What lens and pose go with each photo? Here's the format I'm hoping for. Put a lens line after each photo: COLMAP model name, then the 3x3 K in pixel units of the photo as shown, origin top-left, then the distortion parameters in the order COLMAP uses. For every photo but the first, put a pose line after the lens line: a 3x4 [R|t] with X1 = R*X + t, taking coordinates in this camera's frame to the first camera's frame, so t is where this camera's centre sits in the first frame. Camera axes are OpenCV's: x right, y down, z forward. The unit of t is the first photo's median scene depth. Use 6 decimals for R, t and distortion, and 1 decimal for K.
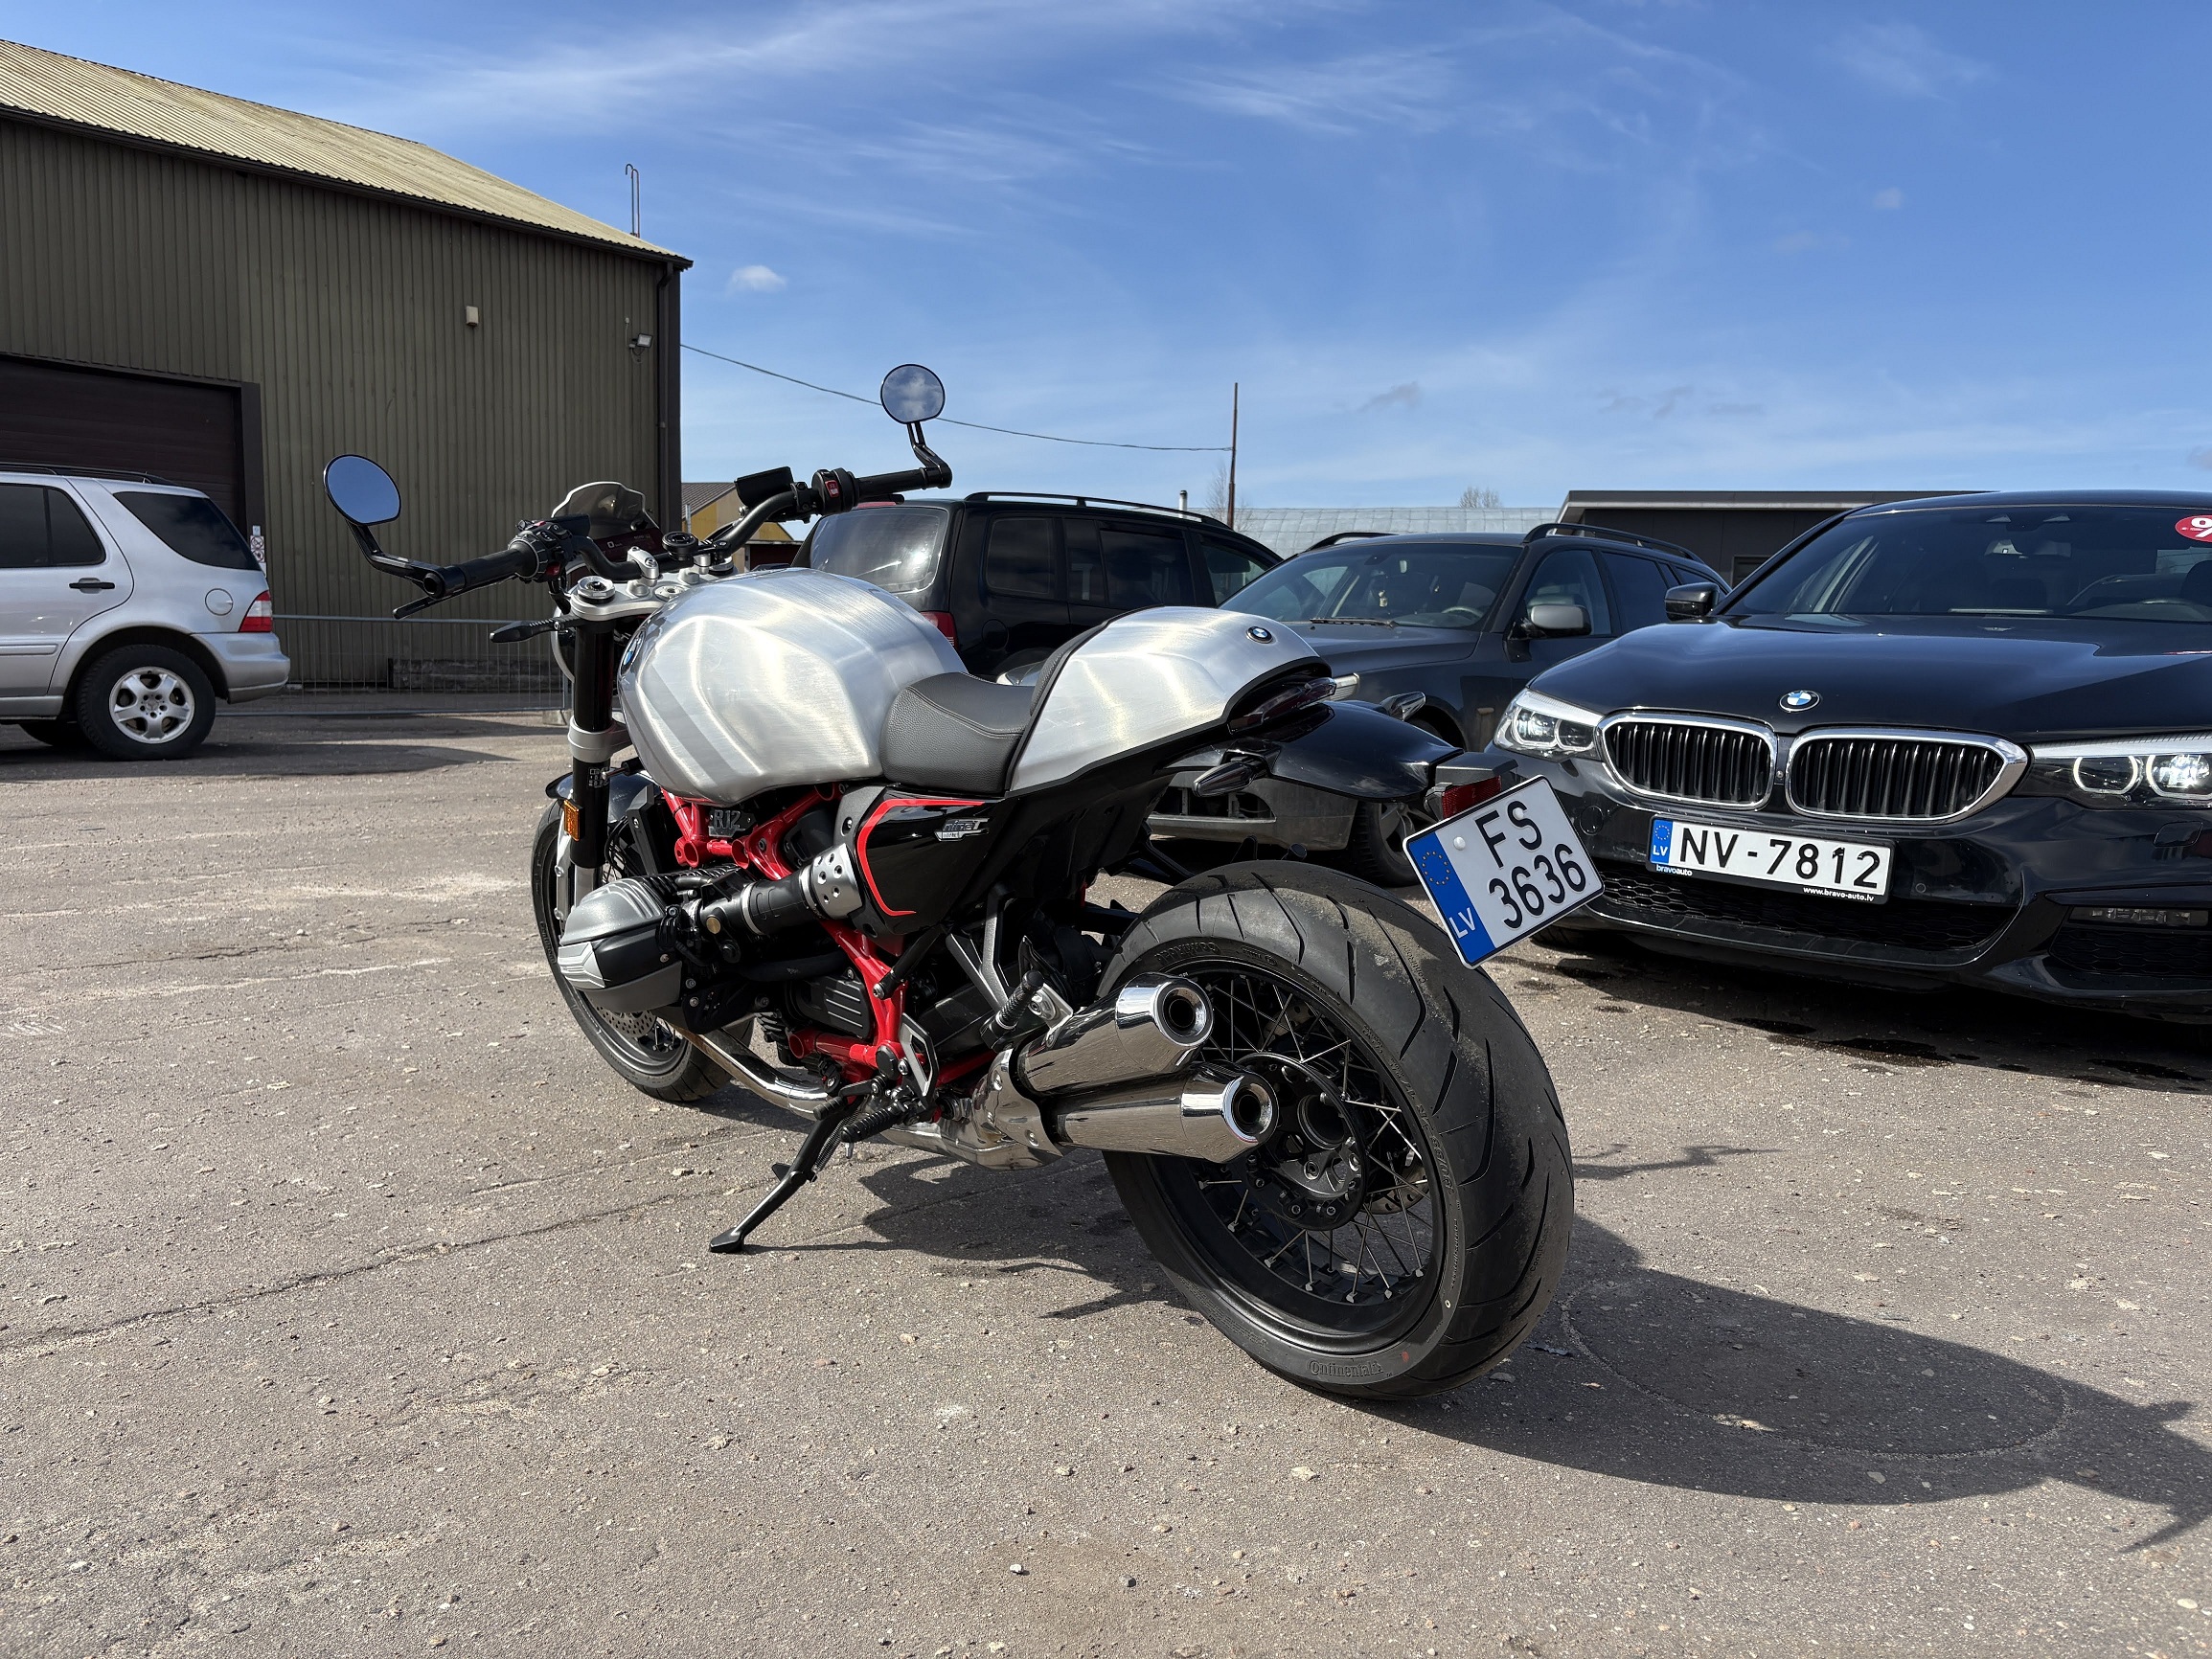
lens RADIAL K [[1682.4, 0, 1093.2], [0, 1682.4, 843.0], [0, 0, 1]] dist [0.024626, -0.039012]
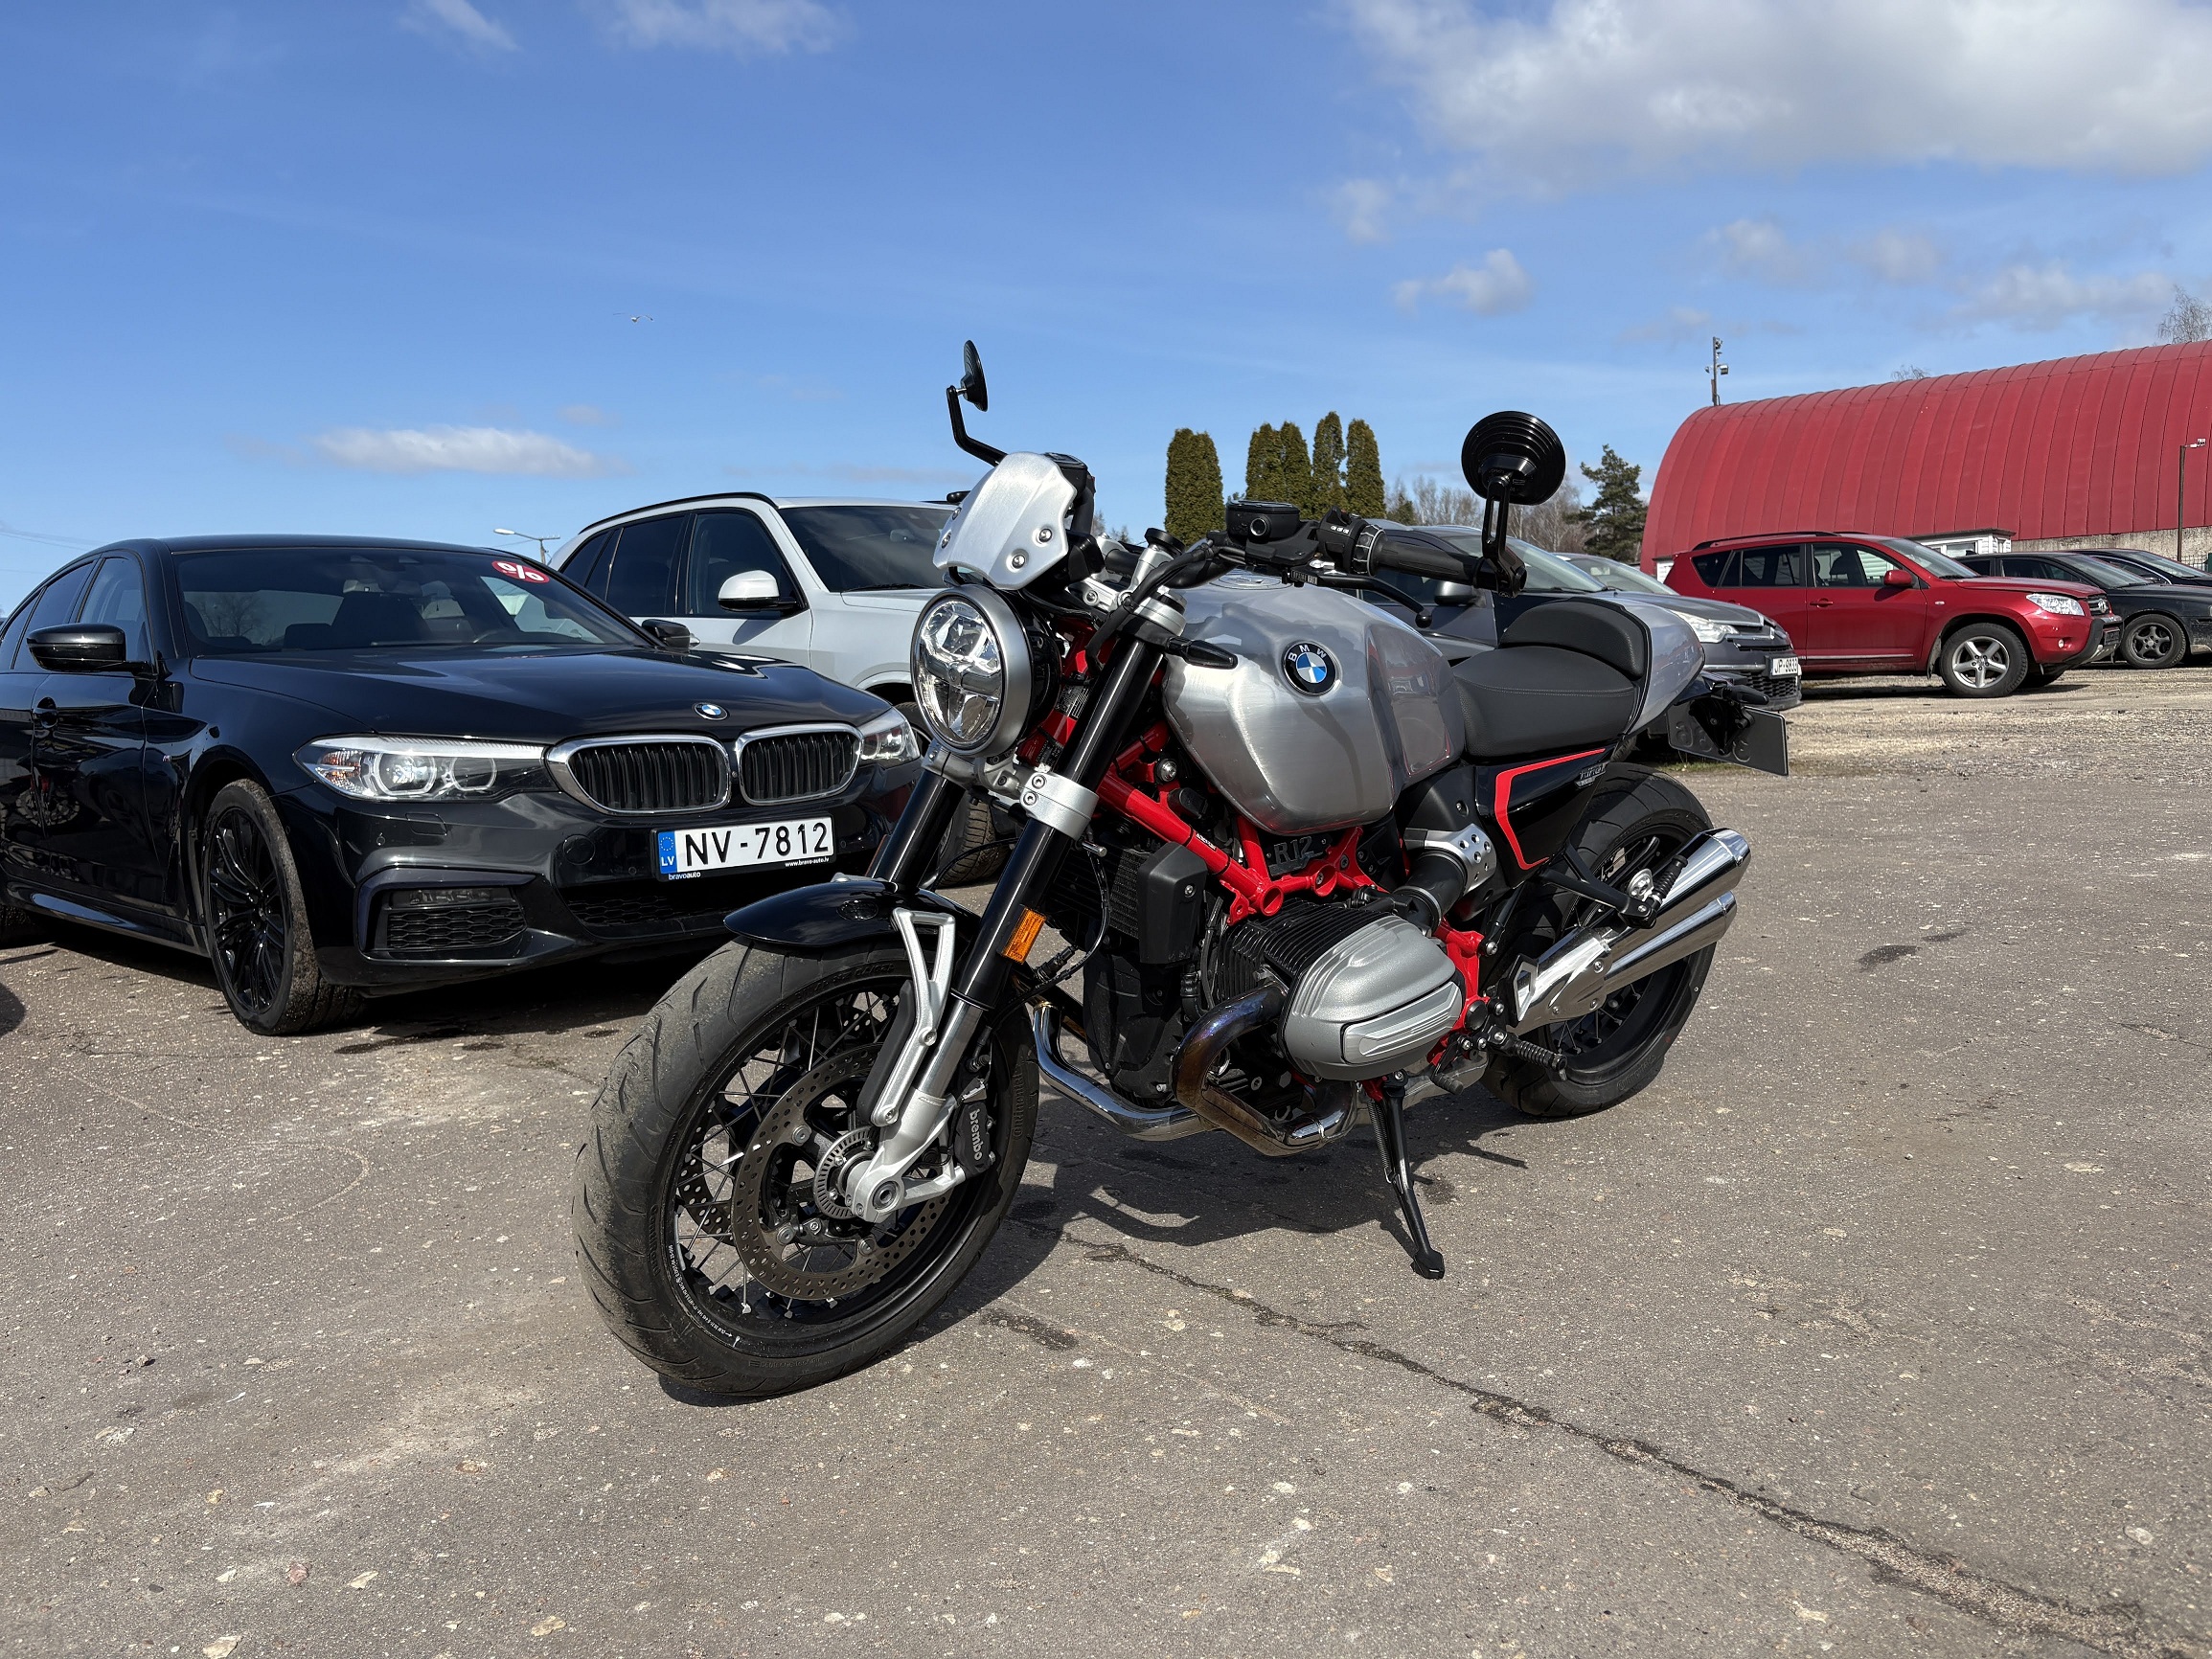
lens RADIAL K [[1682.4, 0, 1096.8], [0, 1682.4, 837.7], [0, 0, 1]] dist [0.024626, -0.039012]
pose [[0.062458, -0.133824, 0.989035, -0.749999], [0.173531, 0.977332, 0.121282, -0.098835], [-0.982846, 0.164053, 0.084265, 0.697913]]
